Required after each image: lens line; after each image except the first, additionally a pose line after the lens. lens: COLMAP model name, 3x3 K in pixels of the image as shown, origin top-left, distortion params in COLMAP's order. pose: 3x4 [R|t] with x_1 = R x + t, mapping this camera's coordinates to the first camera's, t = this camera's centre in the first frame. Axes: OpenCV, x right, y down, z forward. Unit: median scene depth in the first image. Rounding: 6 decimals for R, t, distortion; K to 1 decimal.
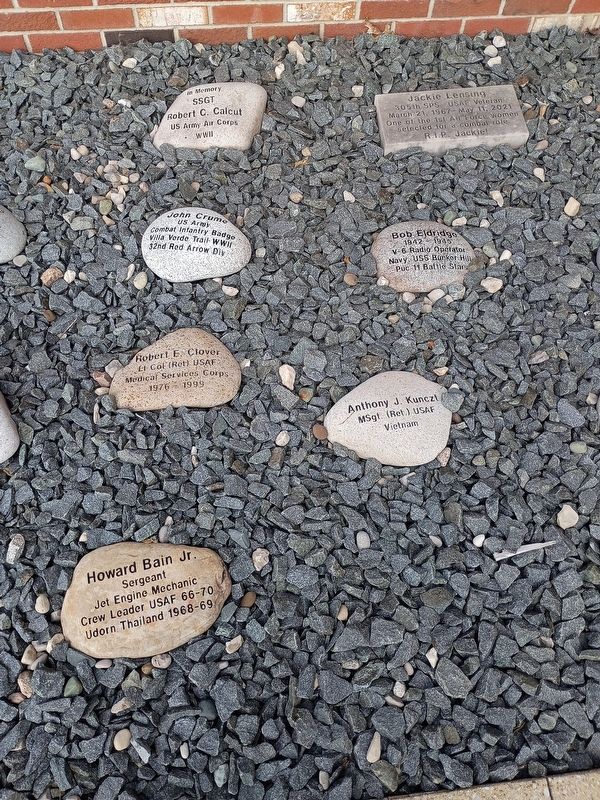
lens RADIAL K [[690.5, 0, 302.7], [0, 690.5, 401.6], [0, 0, 1]] dist [0.065697, -0.092574]
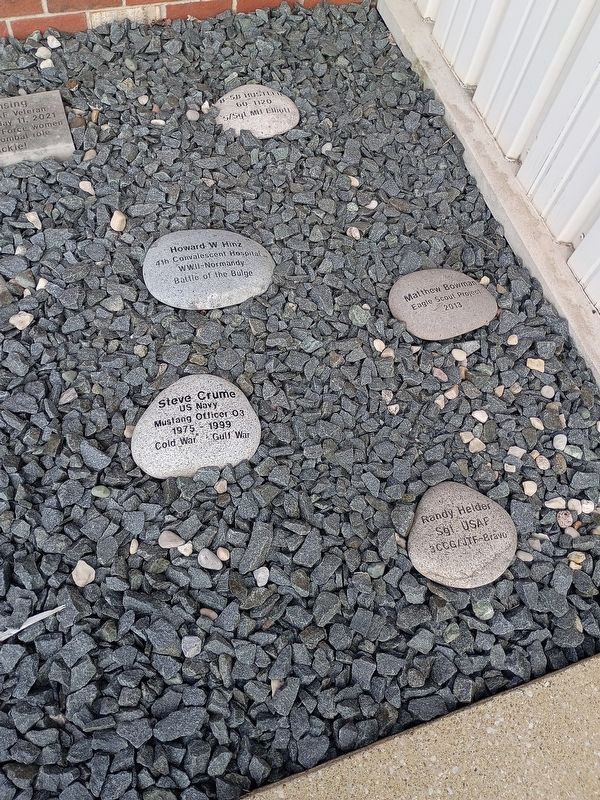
lens RADIAL K [[690.5, 0, 301.8], [0, 690.5, 393.0], [0, 0, 1]] dist [0.065697, -0.092574]
pose [[0.970823, -0.163500, 0.175416, 0.449026], [0.158621, 0.986464, 0.041577, -0.052991], [-0.179839, -0.012539, 0.983616, 0.031262]]
